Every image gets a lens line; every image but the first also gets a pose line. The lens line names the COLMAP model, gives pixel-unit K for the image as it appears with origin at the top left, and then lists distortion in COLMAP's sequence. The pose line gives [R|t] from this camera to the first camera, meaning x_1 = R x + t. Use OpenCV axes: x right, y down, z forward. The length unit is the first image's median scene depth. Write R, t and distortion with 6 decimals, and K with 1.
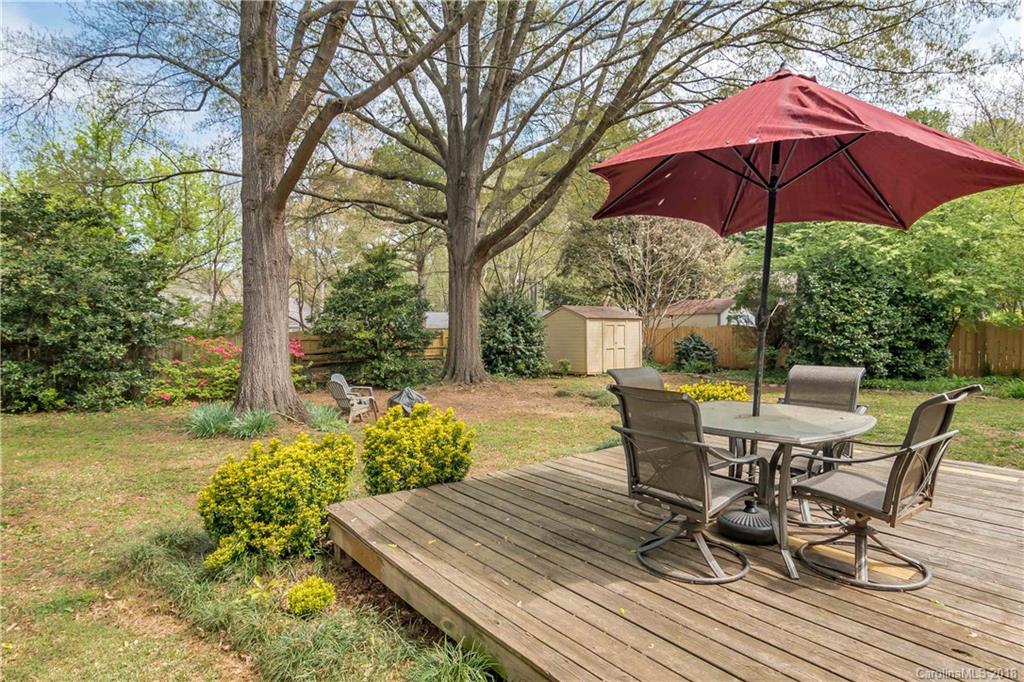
lens RADIAL K [[555.9, 0, 511.3], [0, 555.9, 346.2], [0, 0, 1]] dist [0.002506, -0.000614]
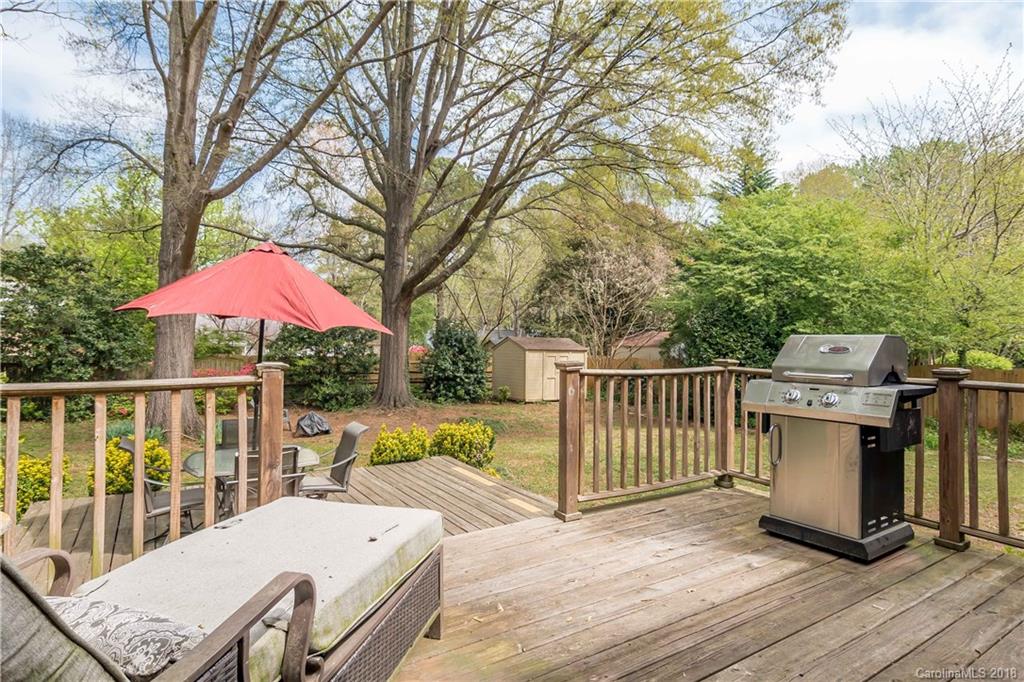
lens RADIAL K [[555.9, 0, 513.3], [0, 555.9, 333.0], [0, 0, 1]] dist [0.002506, -0.000614]
pose [[0.994850, 0.022990, -0.098717, 0.273258], [-0.028080, 0.998330, -0.050478, -0.034204], [0.097392, 0.052990, 0.993834, -0.105938]]
